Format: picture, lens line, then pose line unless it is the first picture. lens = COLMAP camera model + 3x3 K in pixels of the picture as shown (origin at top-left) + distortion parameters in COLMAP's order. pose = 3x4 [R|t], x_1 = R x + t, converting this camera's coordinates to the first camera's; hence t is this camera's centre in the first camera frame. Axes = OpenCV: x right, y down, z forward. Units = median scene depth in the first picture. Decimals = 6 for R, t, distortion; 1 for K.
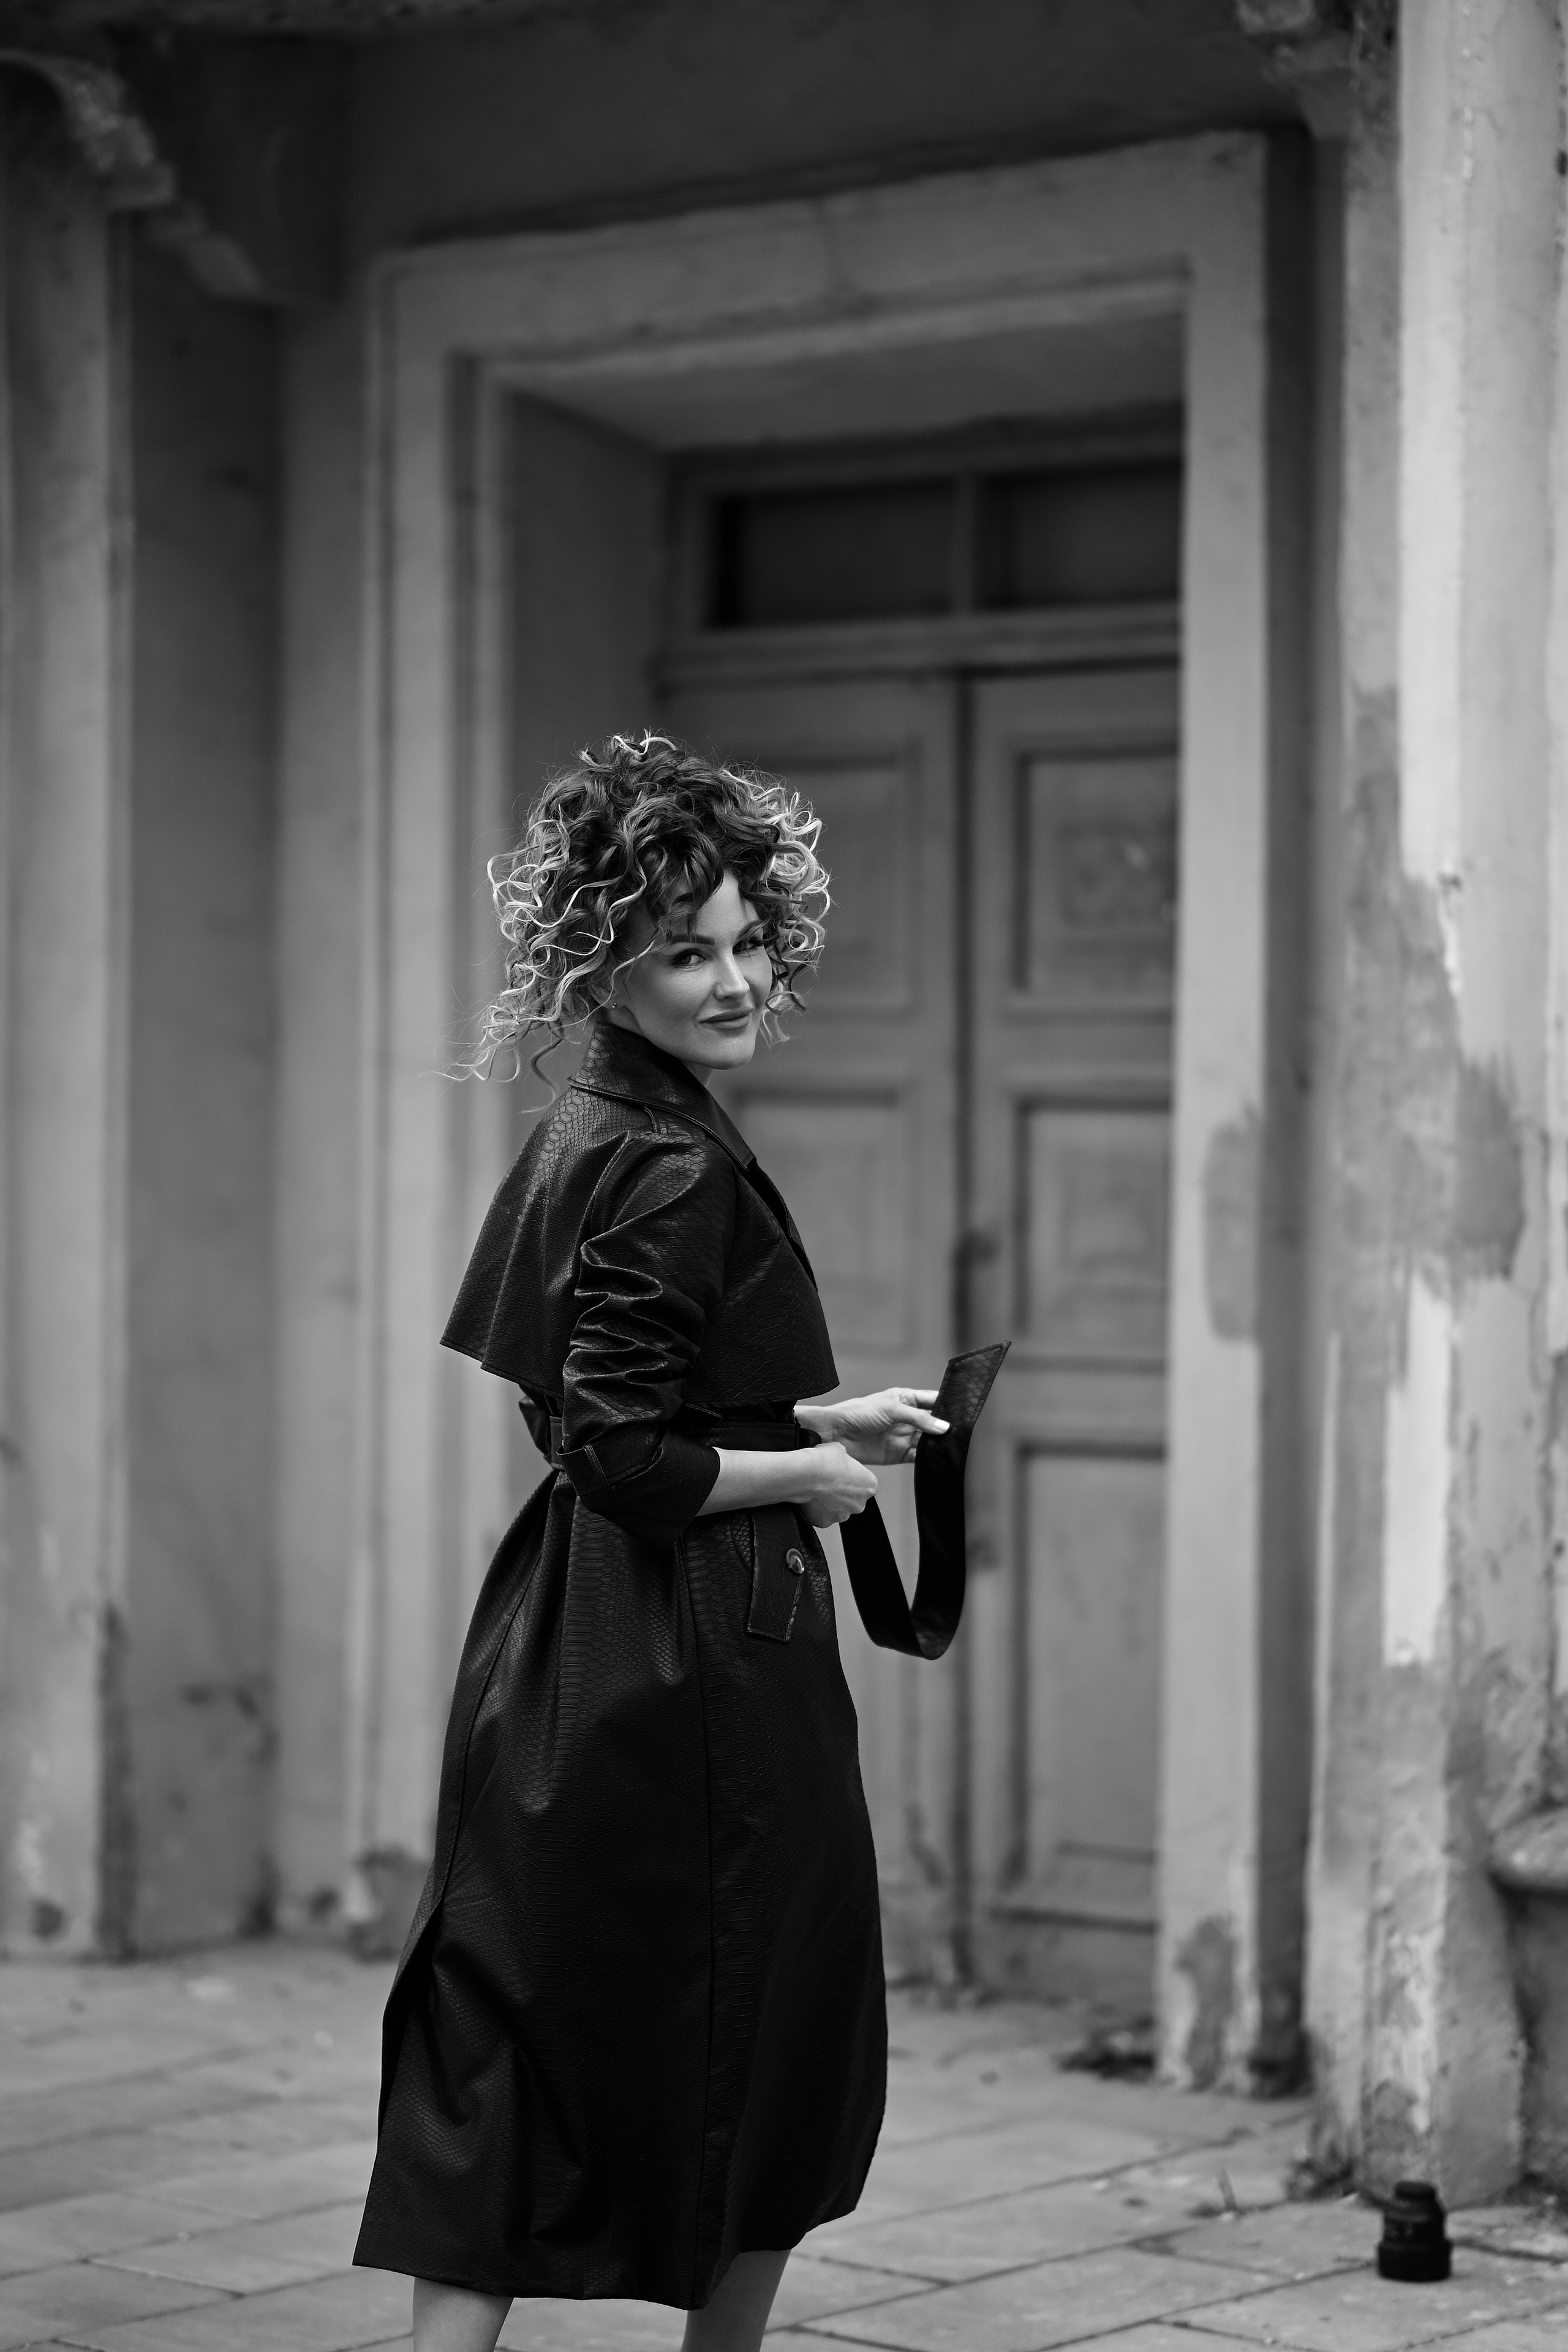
lens RADIAL K [[8065.2, 0, 784.0], [0, 8065.2, 1176.0], [0, 0, 1]] dist [0.066534, 0.543904]
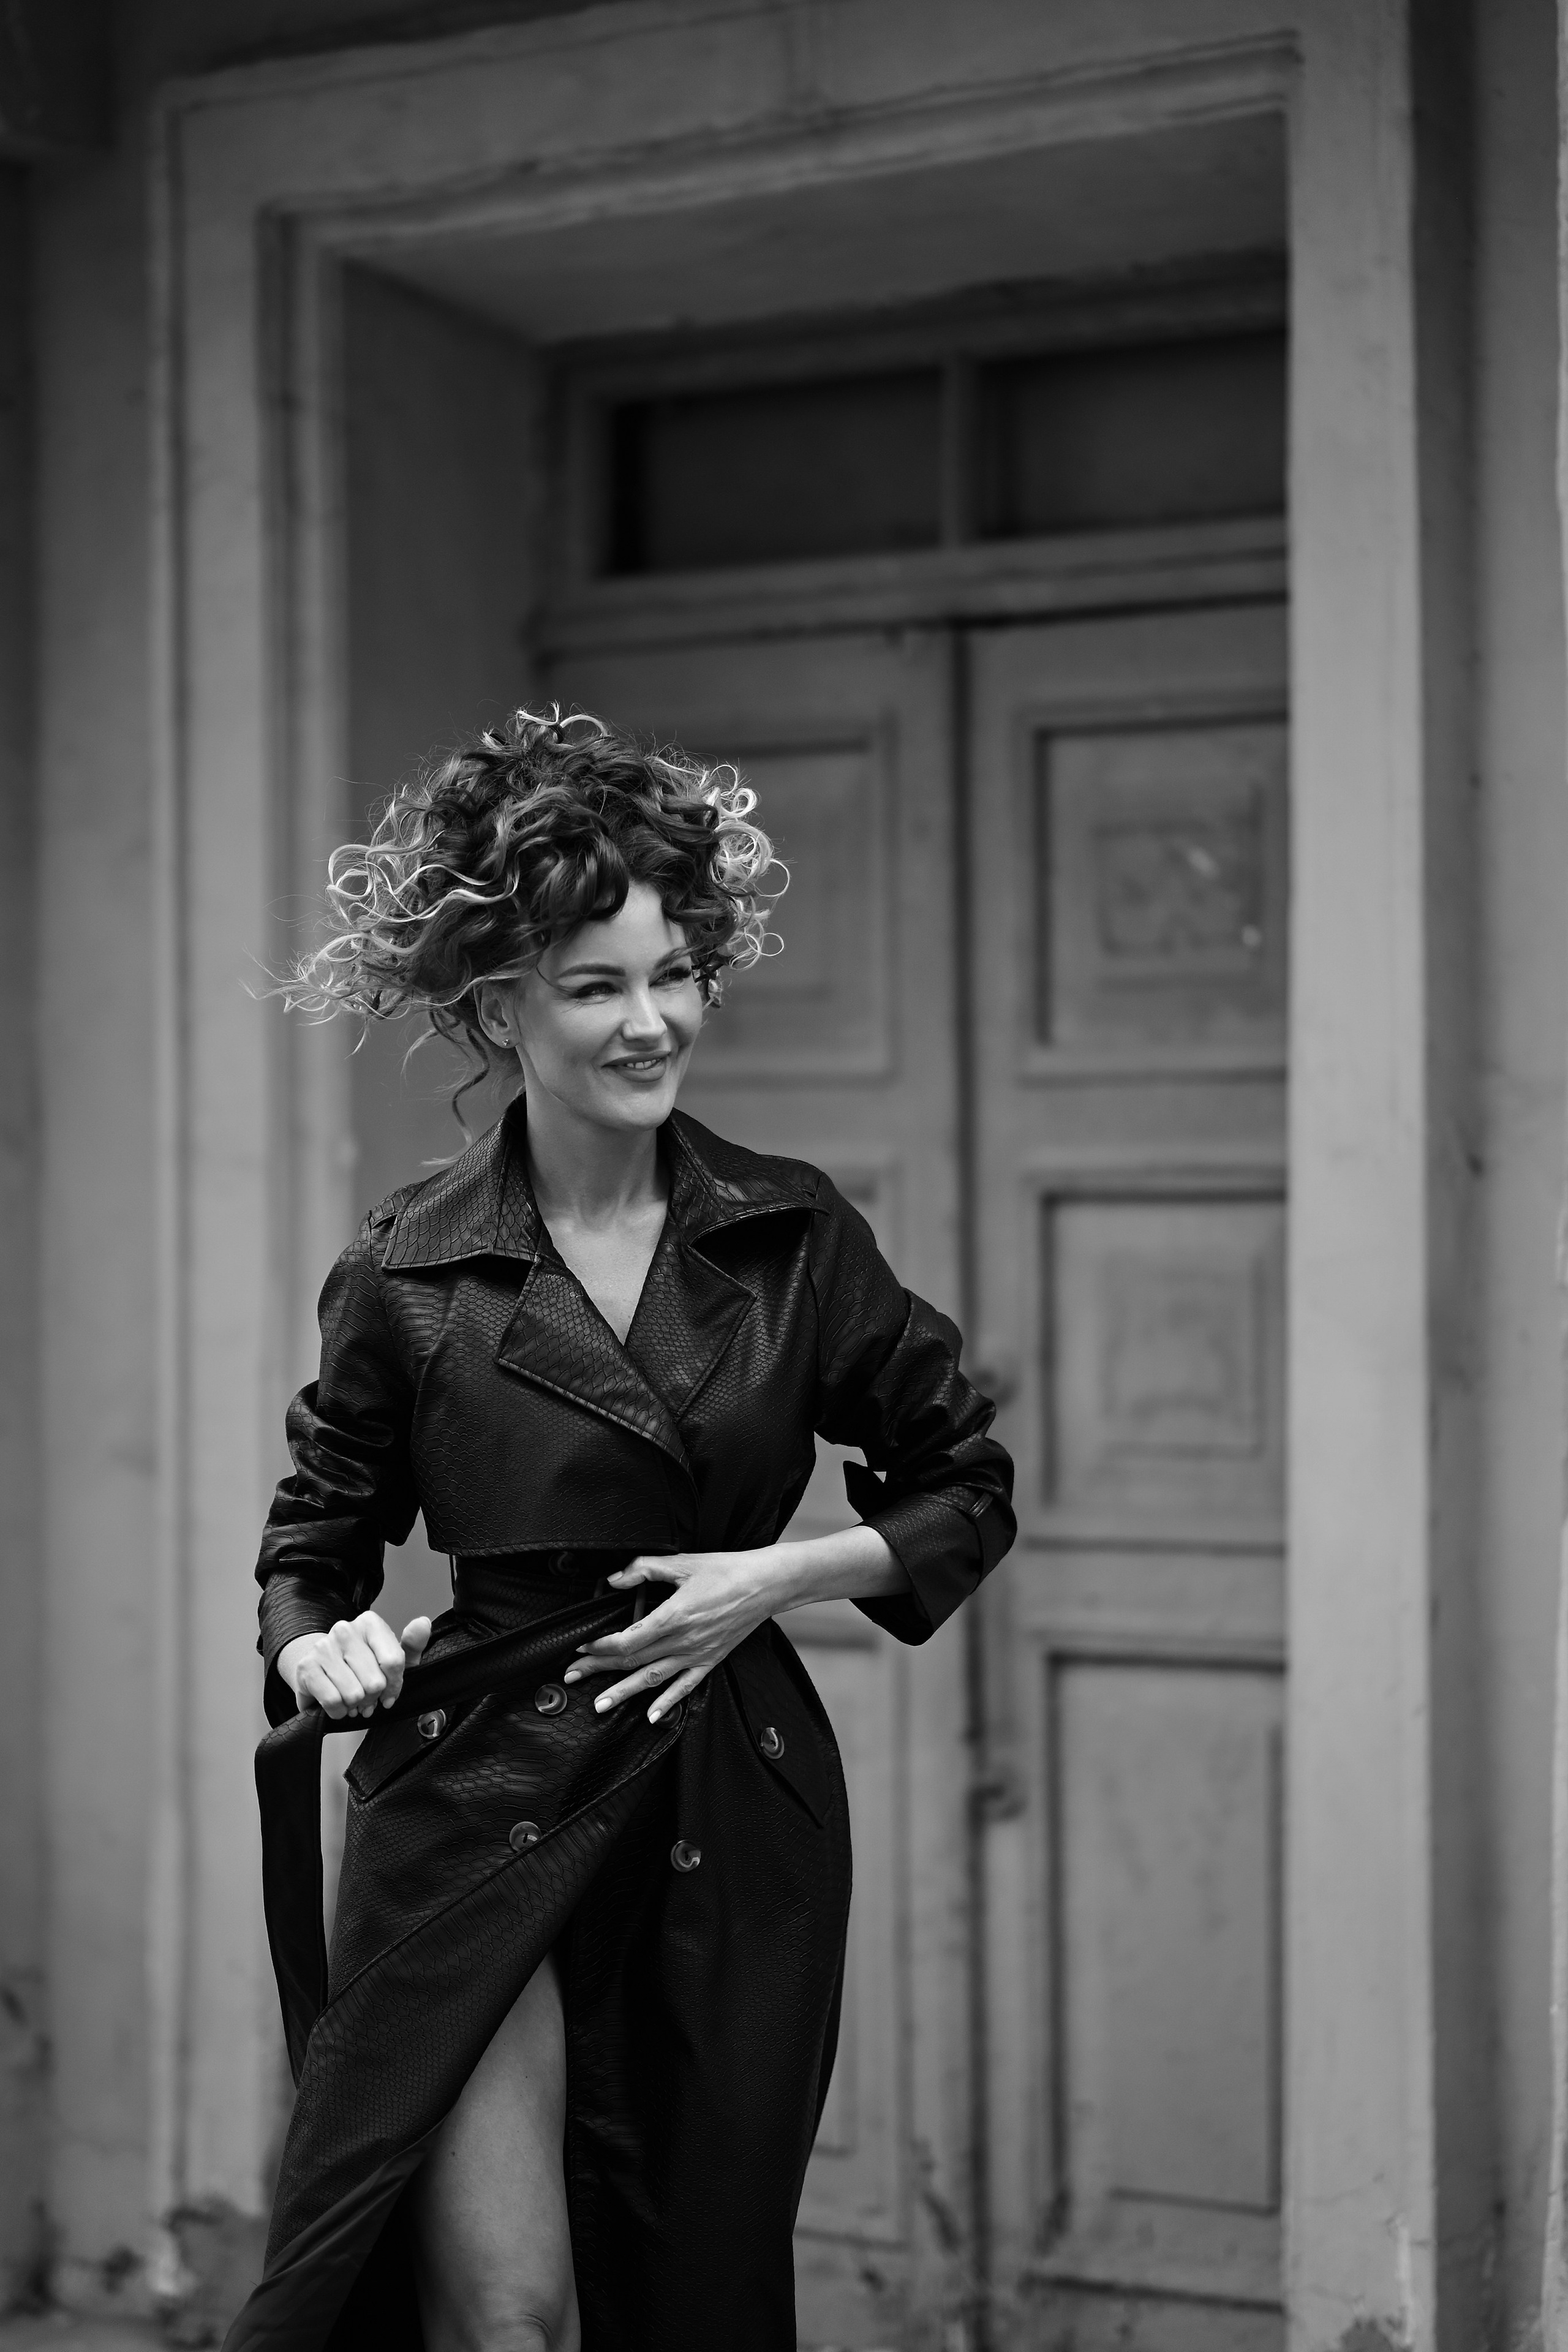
lens RADIAL K [[8065.2, 0, 784.0], [0, 8065.2, 1176.0], [0, 0, 1]] dist [0.066534, 0.543904]
pose [[0.999141, -0.014076, 0.038984, -0.023787], [0.014488, 0.999842, -0.010298, -0.003513], [-0.038833, 0.010854, 0.999187, 0.251619]]
